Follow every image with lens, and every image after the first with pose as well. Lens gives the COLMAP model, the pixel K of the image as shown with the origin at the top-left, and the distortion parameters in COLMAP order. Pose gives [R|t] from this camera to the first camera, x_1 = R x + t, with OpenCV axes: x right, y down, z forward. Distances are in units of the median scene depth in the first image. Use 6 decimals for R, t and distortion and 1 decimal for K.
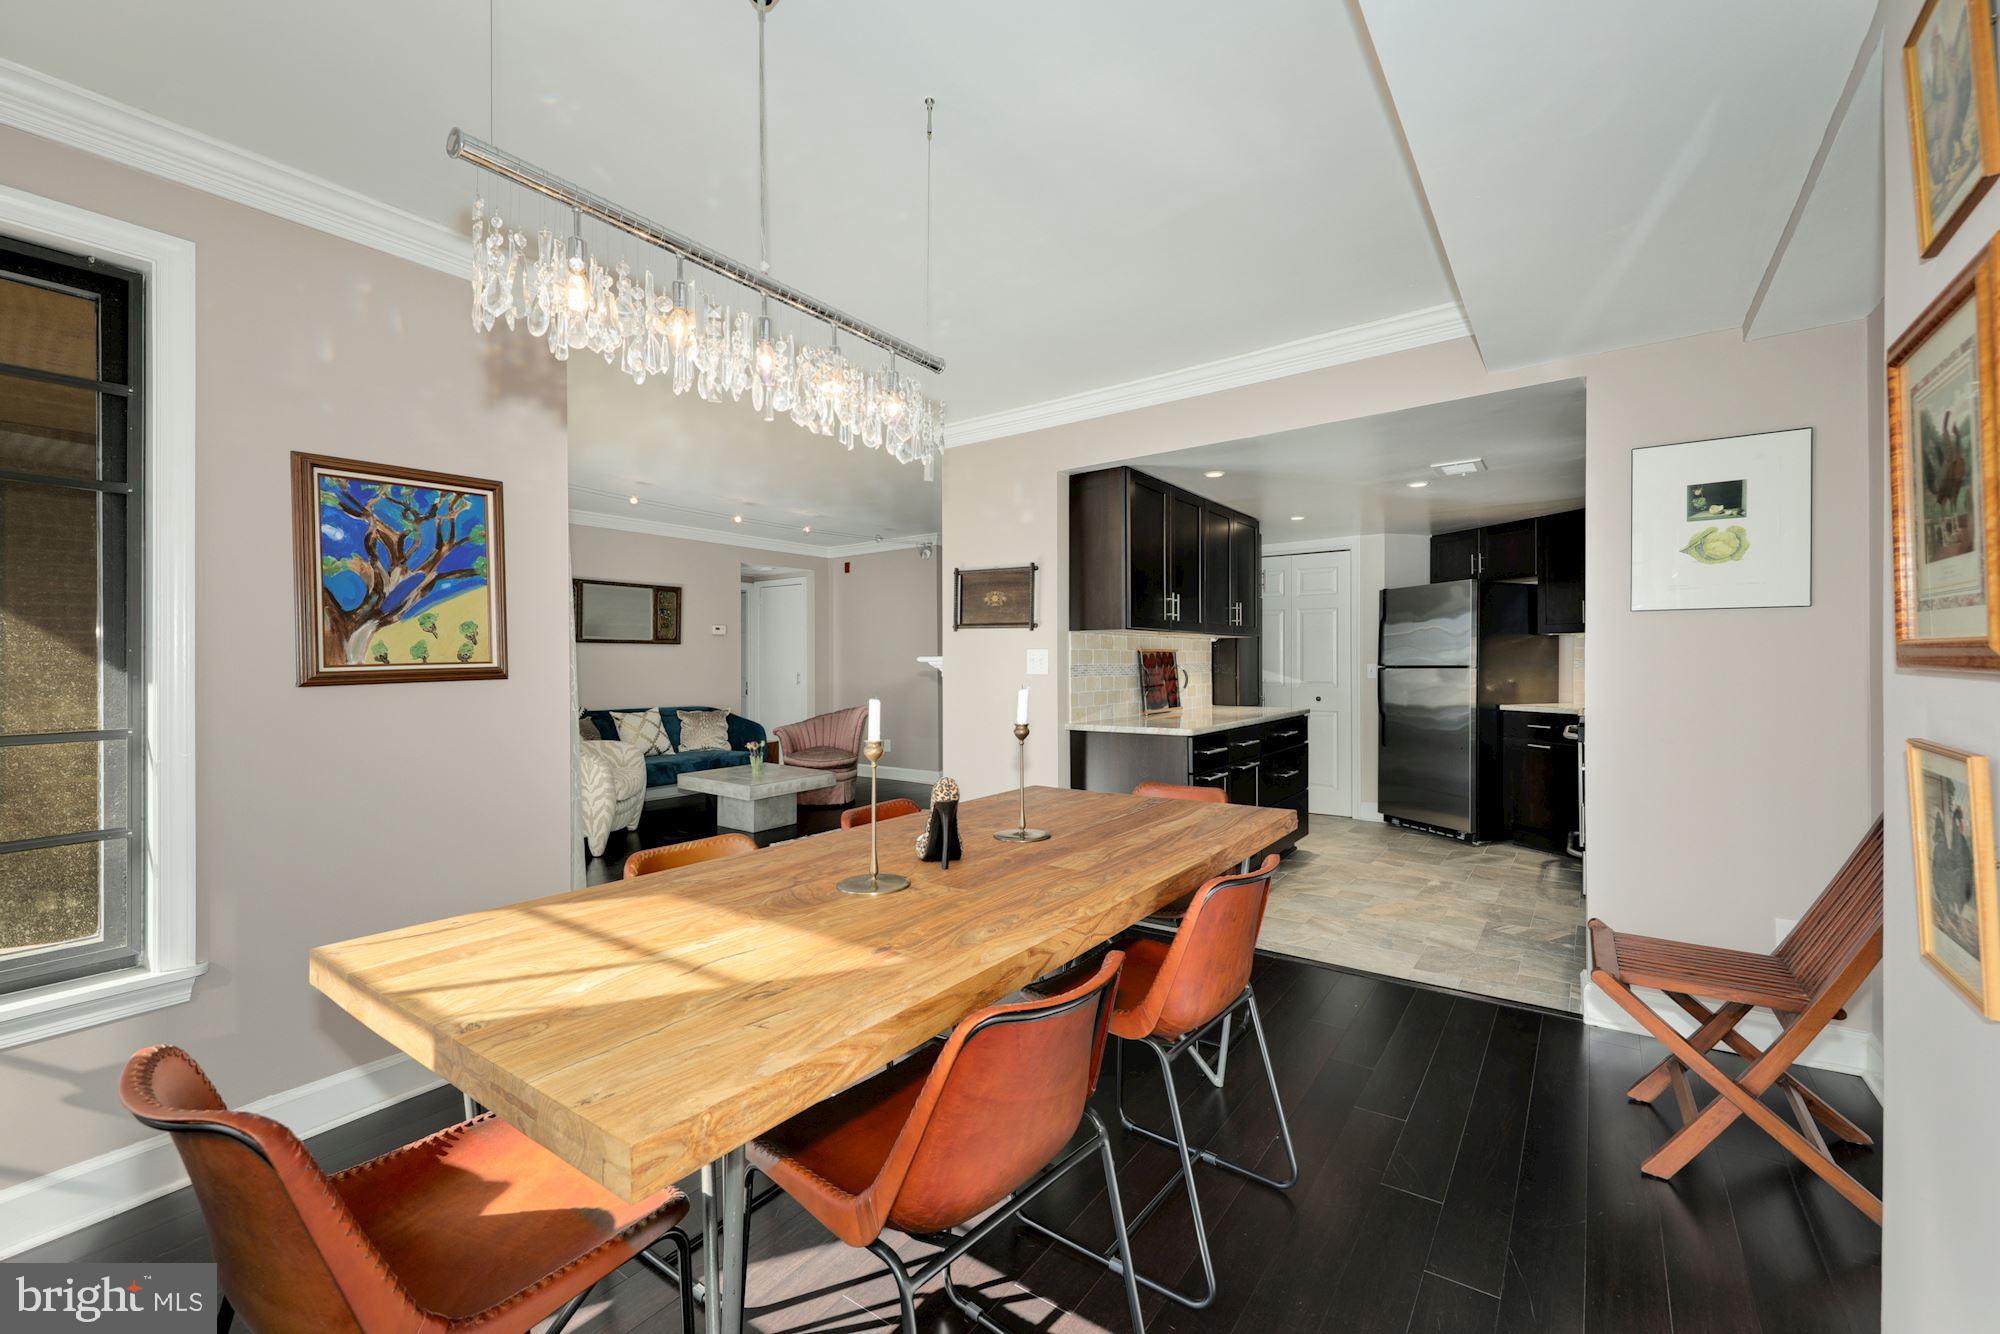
lens RADIAL K [[818.6, 0, 997.9], [0, 818.6, 665.6], [0, 0, 1]] dist [0.001765, 0.000105]
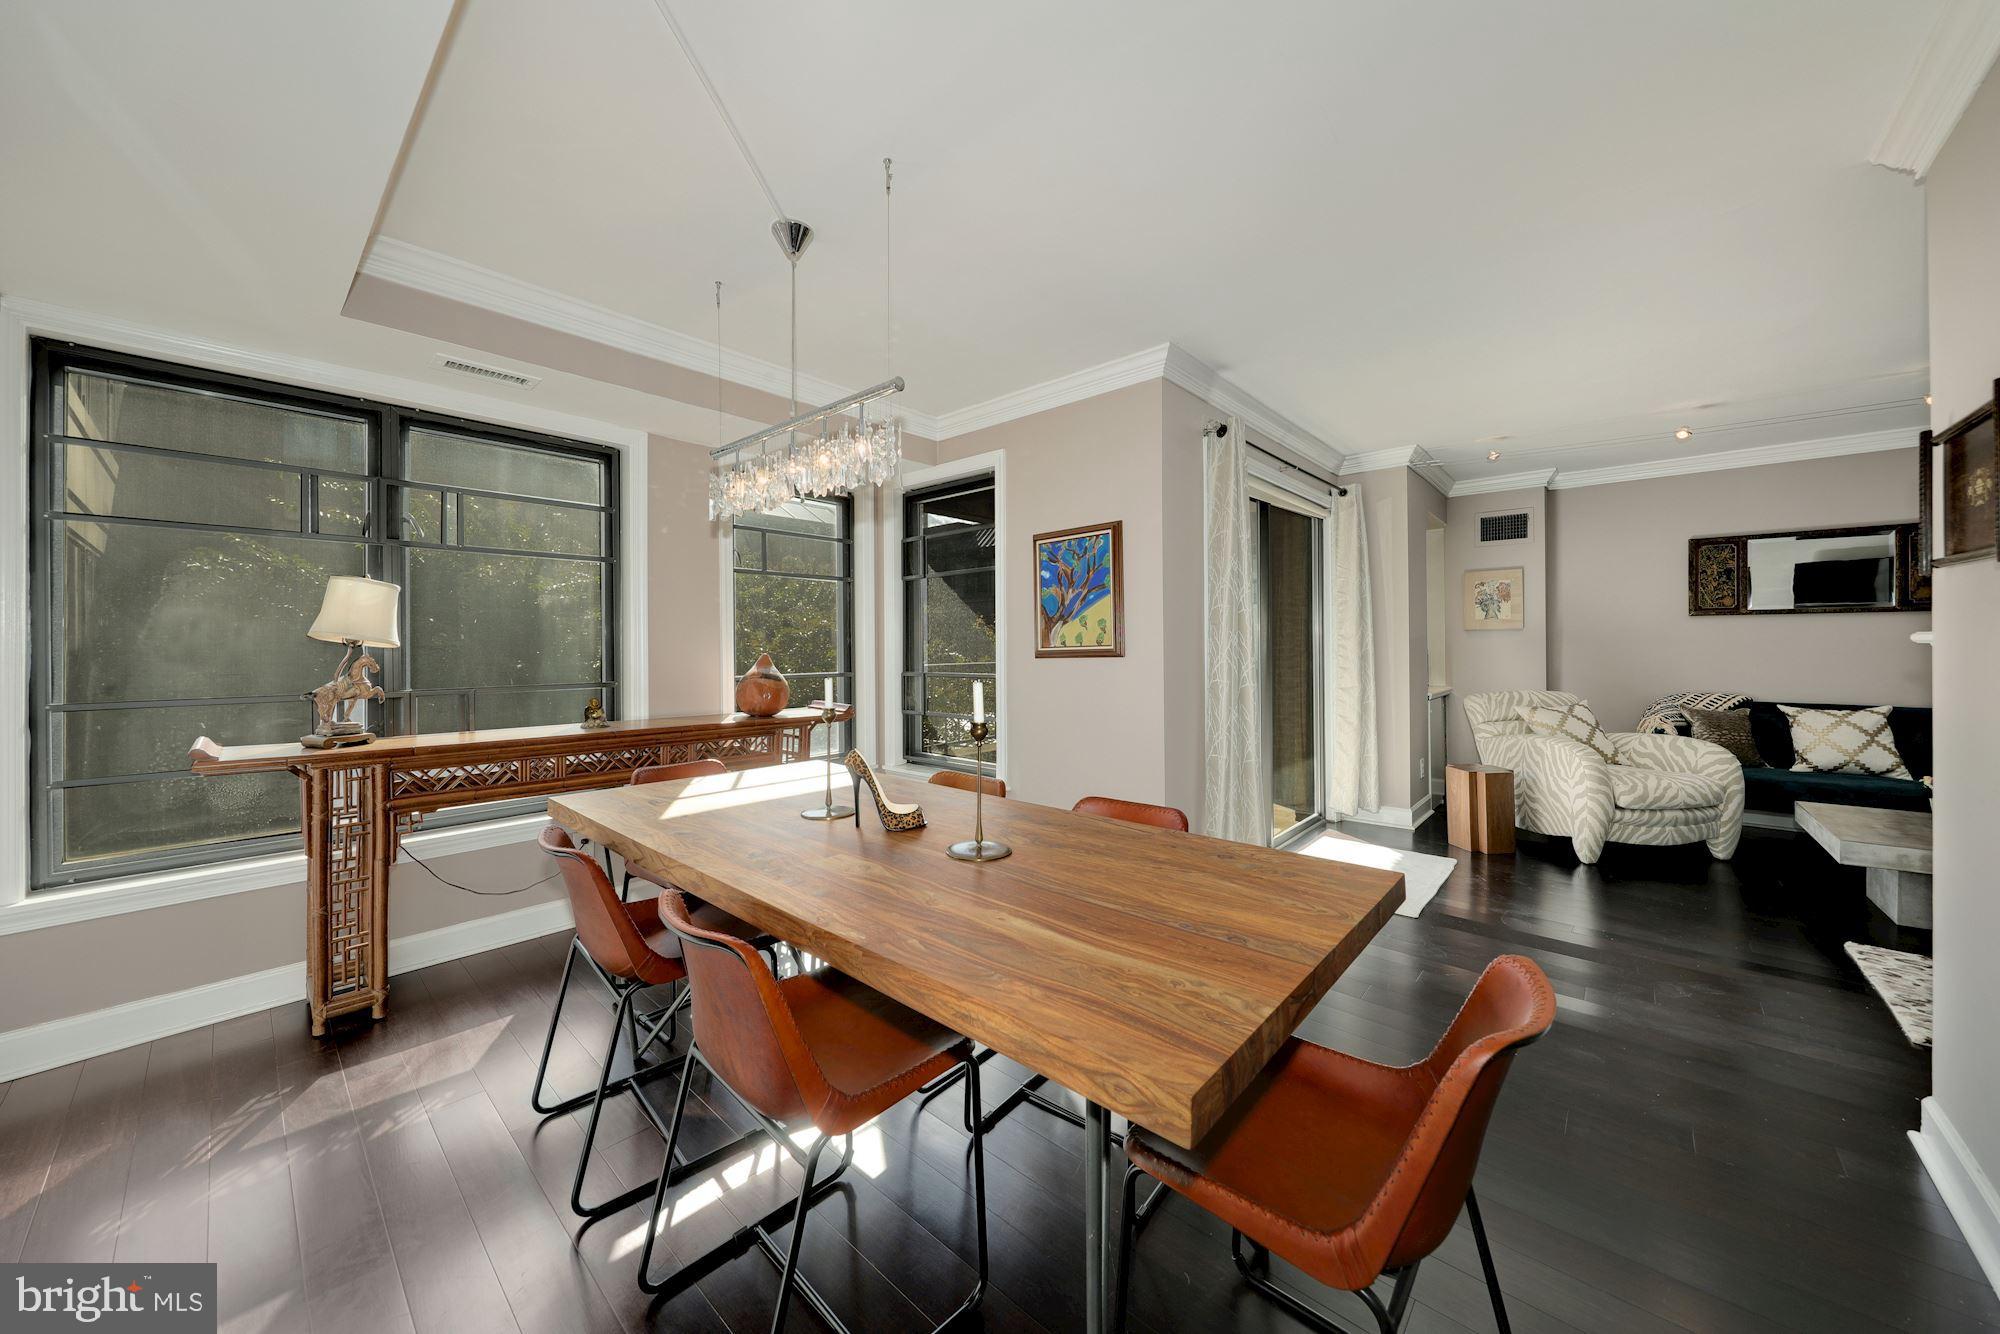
lens RADIAL K [[699.2, 0, 1003.3], [0, 699.2, 645.0], [0, 0, 1]] dist [-0.000508, 0.000003]
pose [[-0.102228, 0.006195, -0.994742, 0.688871], [0.002129, 0.999980, 0.006009, -0.013893], [0.994759, -0.001504, -0.102239, 0.986695]]
